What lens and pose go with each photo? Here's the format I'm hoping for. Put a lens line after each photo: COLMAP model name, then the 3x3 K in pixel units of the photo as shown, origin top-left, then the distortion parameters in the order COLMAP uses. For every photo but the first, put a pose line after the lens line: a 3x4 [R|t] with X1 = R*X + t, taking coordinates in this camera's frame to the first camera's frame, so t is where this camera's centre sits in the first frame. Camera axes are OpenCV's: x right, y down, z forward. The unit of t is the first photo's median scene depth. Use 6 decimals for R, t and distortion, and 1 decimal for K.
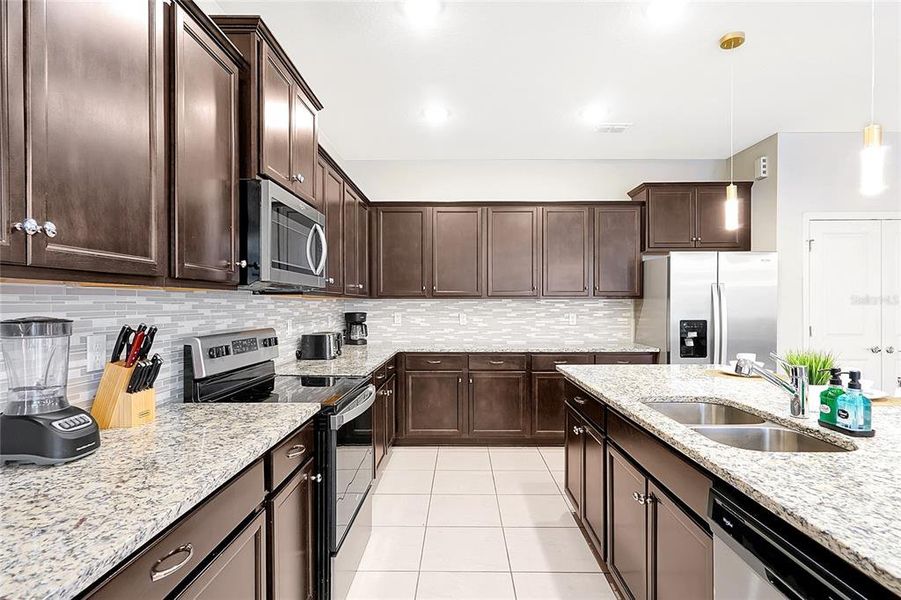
lens RADIAL K [[456.4, 0, 464.0], [0, 456.4, 301.8], [0, 0, 1]] dist [0.002278, 0.001286]
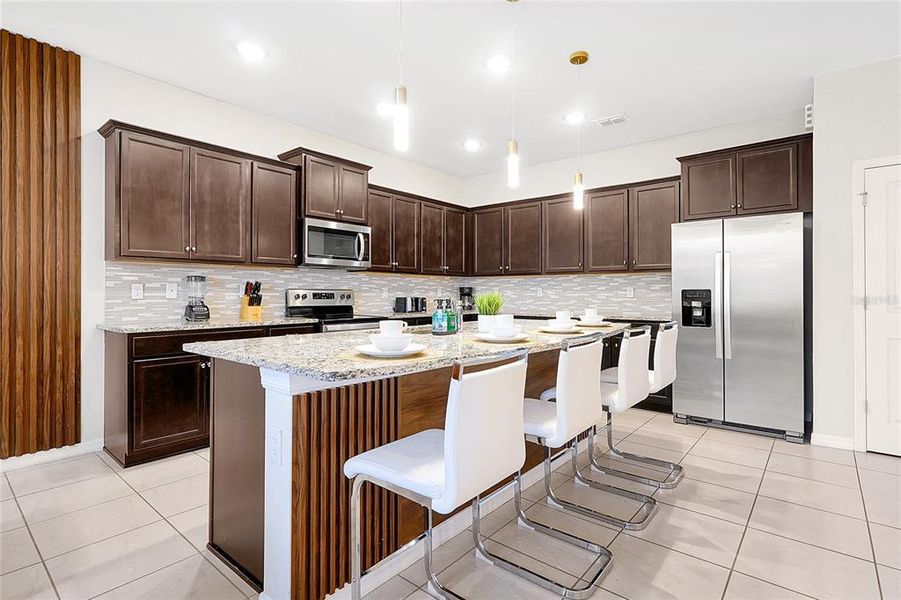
lens RADIAL K [[456.4, 0, 459.9], [0, 456.4, 286.4], [0, 0, 1]] dist [0.002278, 0.001286]
pose [[0.772913, -0.010043, -0.634433, 0.734242], [0.001430, 0.999900, -0.014085, 0.046729], [0.634511, 0.009979, 0.772850, -0.109689]]
